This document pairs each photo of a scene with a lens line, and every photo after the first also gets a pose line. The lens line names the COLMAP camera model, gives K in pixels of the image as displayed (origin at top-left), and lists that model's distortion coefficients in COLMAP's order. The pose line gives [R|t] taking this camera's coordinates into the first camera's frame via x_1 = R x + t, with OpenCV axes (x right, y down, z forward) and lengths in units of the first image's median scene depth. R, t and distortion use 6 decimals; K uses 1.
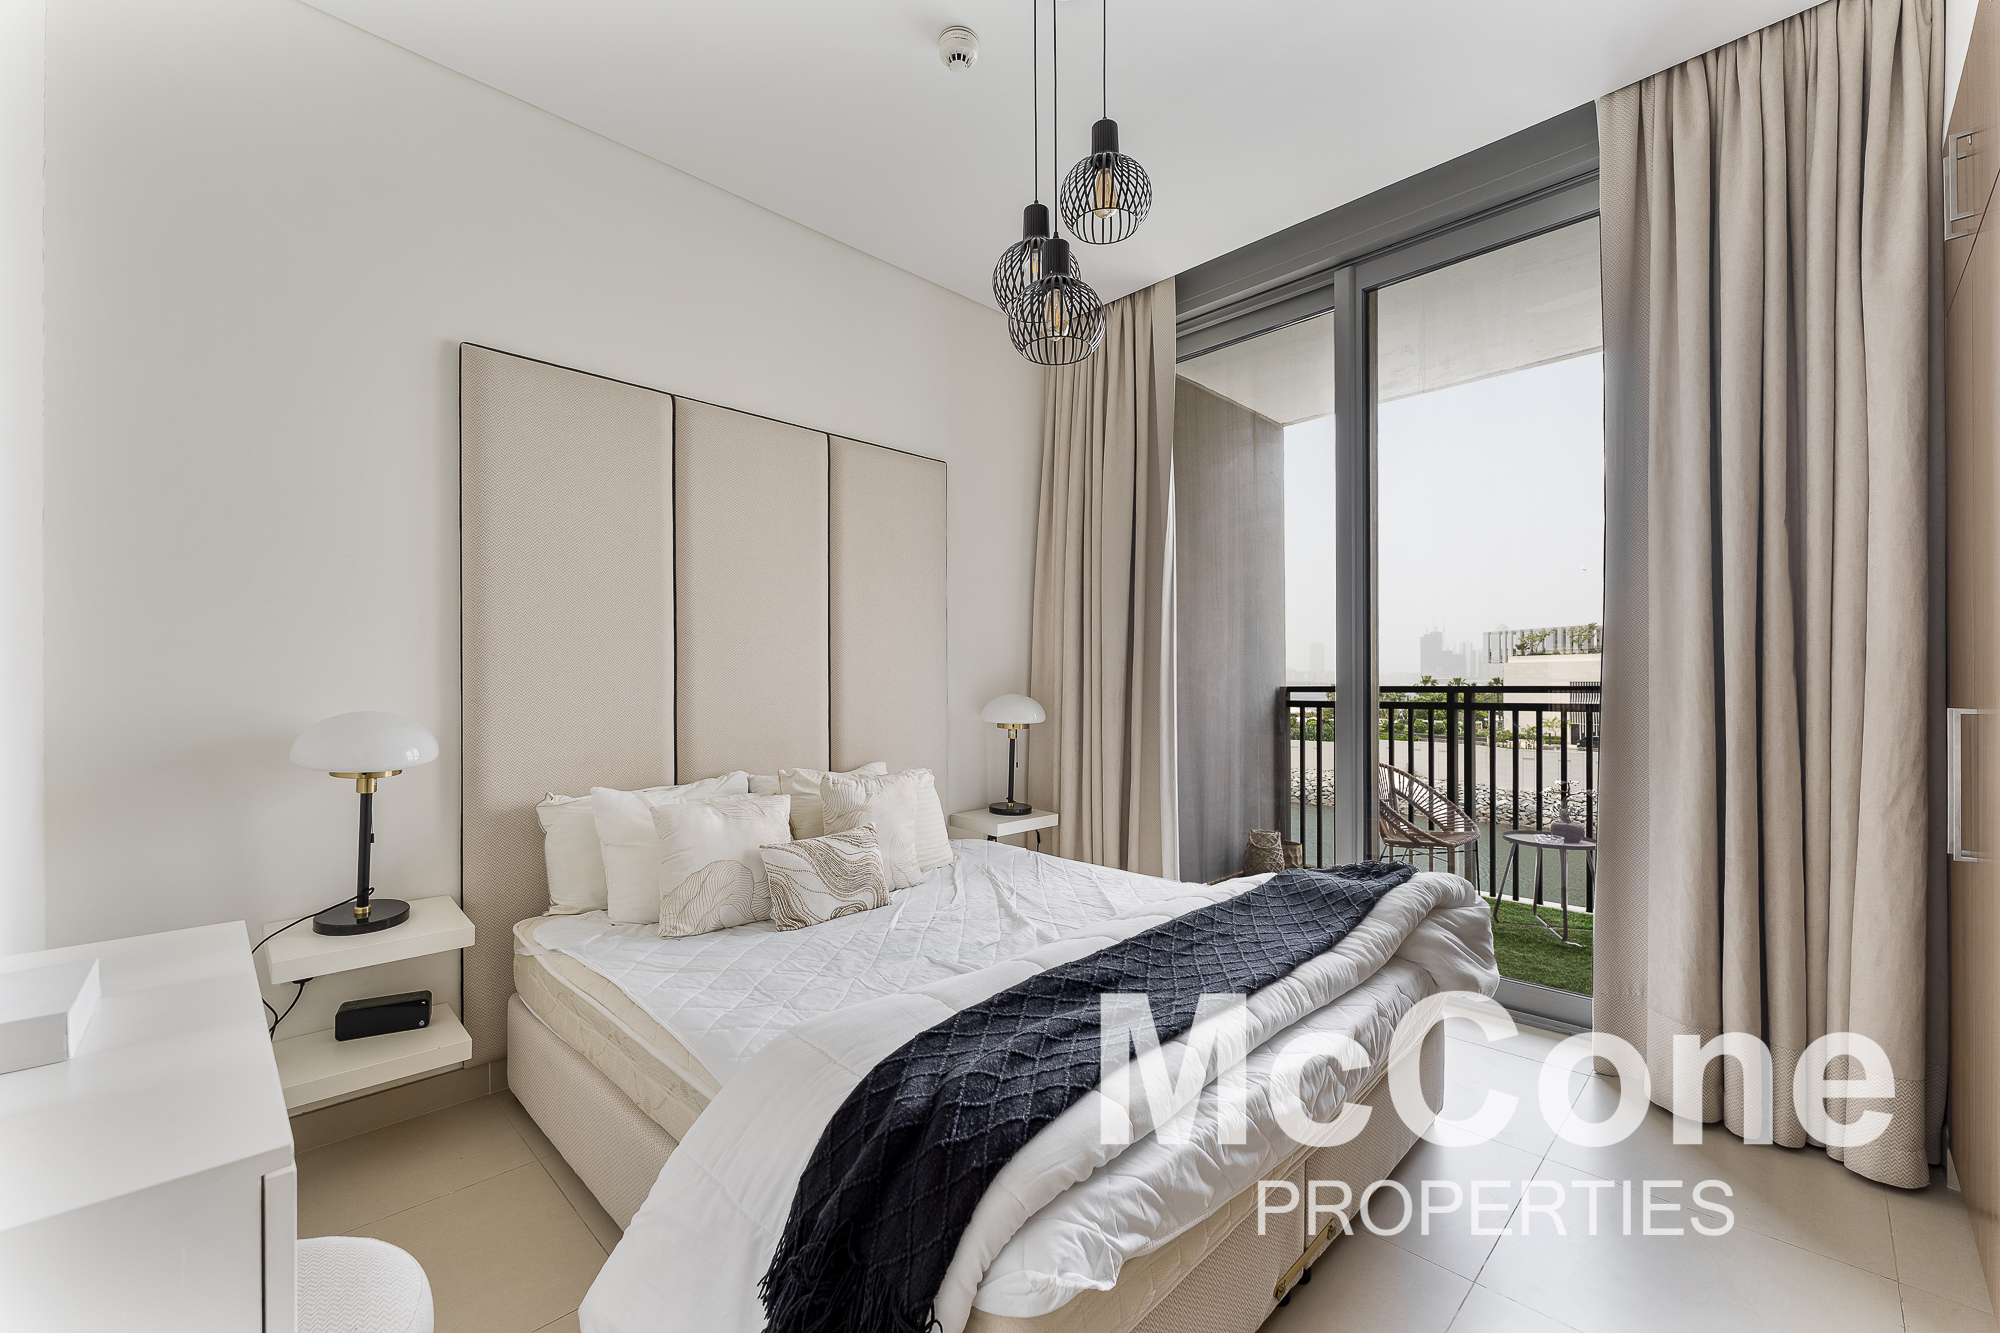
lens RADIAL K [[809.5, 0, 998.2], [0, 809.5, 672.2], [0, 0, 1]] dist [0.000144, 0.000091]
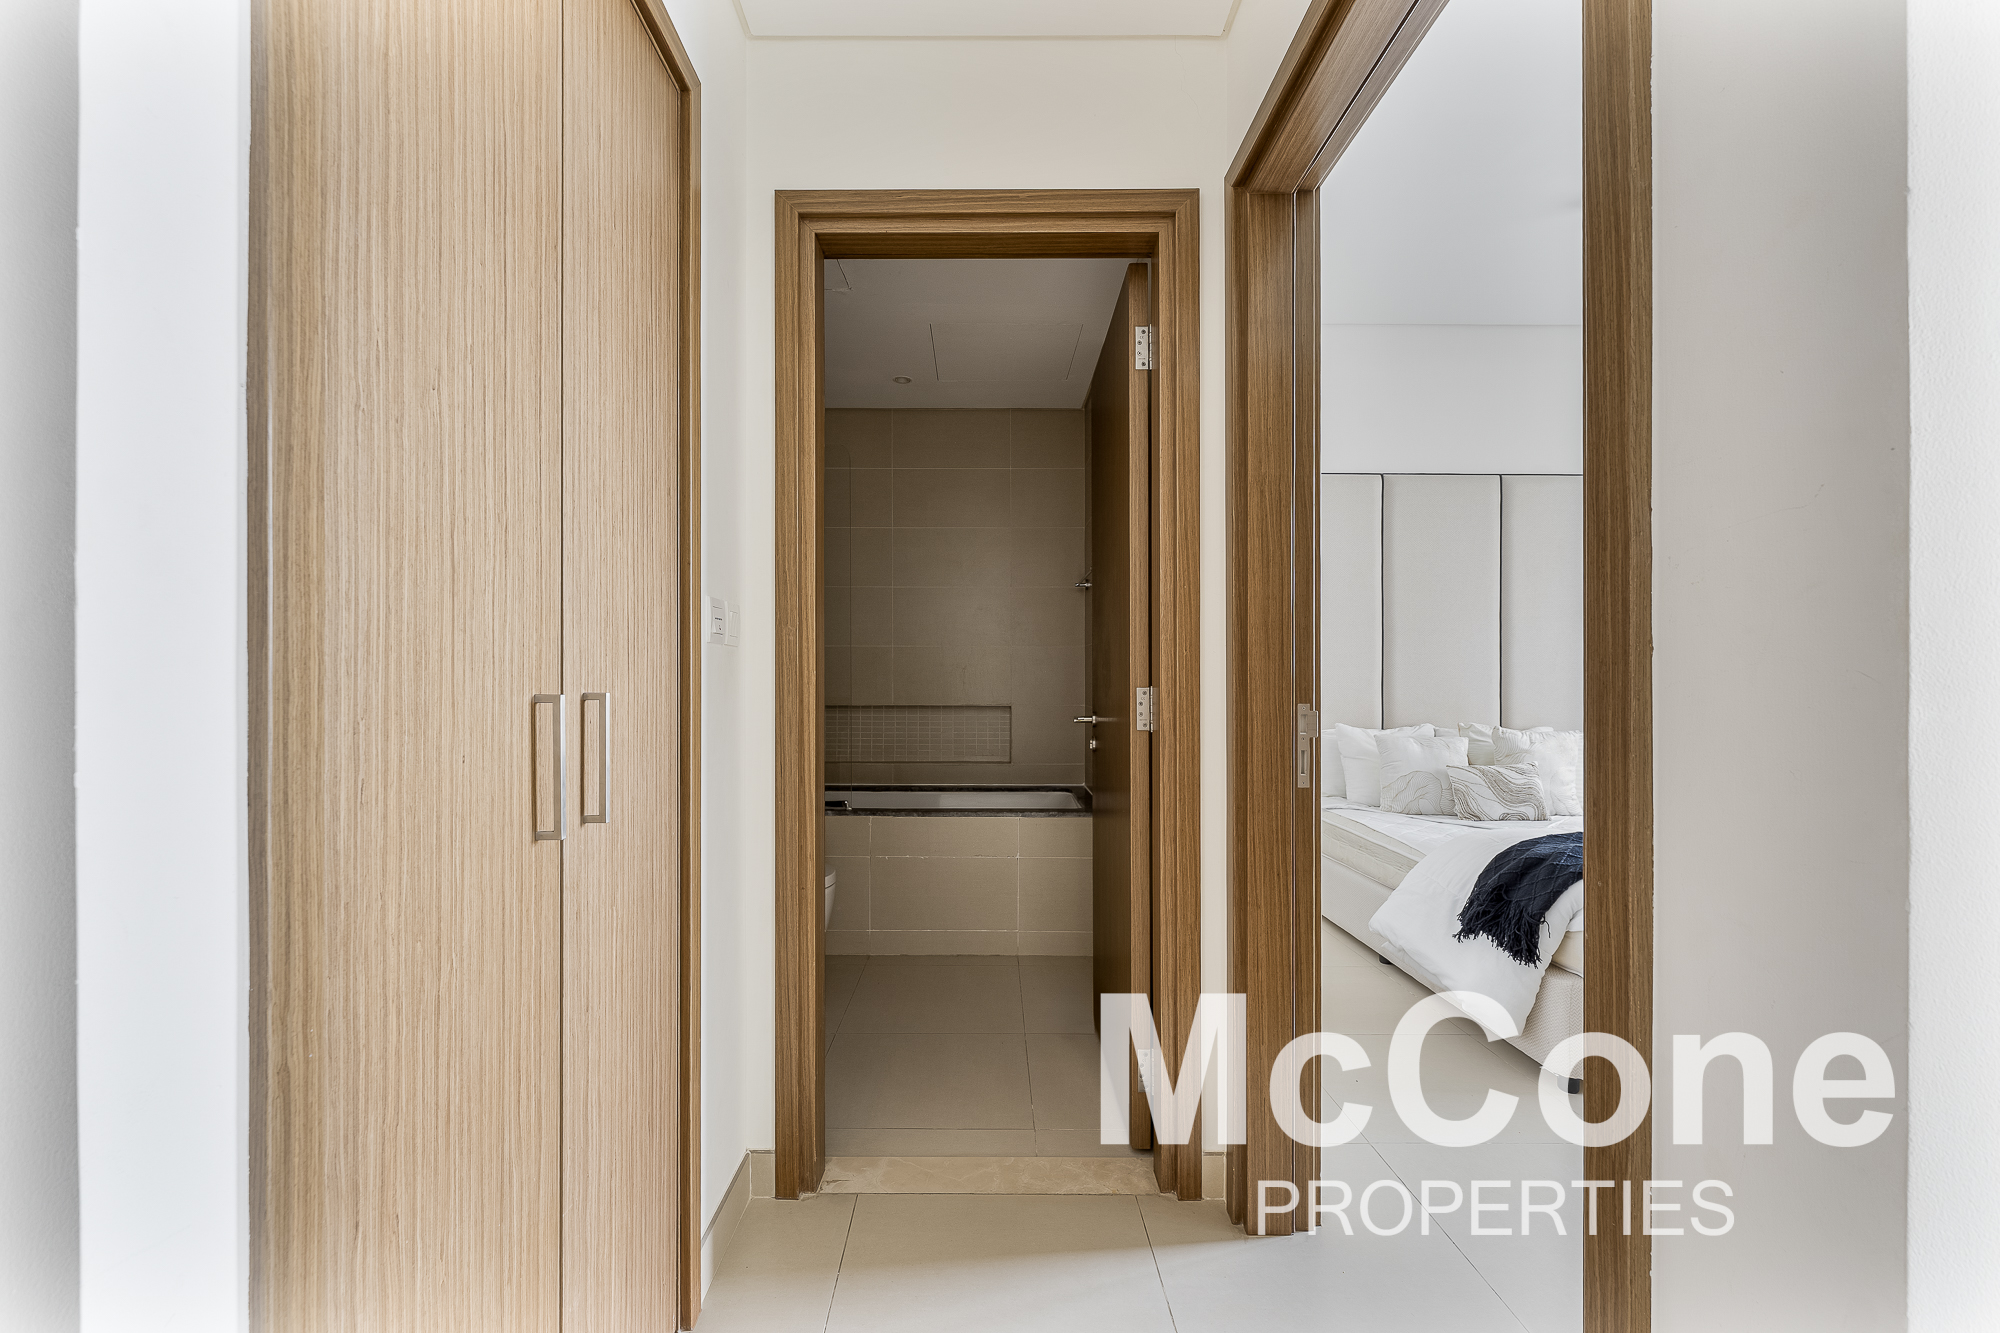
lens RADIAL K [[809.5, 0, 990.3], [0, 809.5, 672.7], [0, 0, 1]] dist [0.000144, 0.000091]
pose [[0.714032, 0.002842, -0.700107, 0.154710], [-0.004080, 0.999992, -0.000103, 0.039243], [0.700101, 0.002930, 0.714038, -0.668696]]
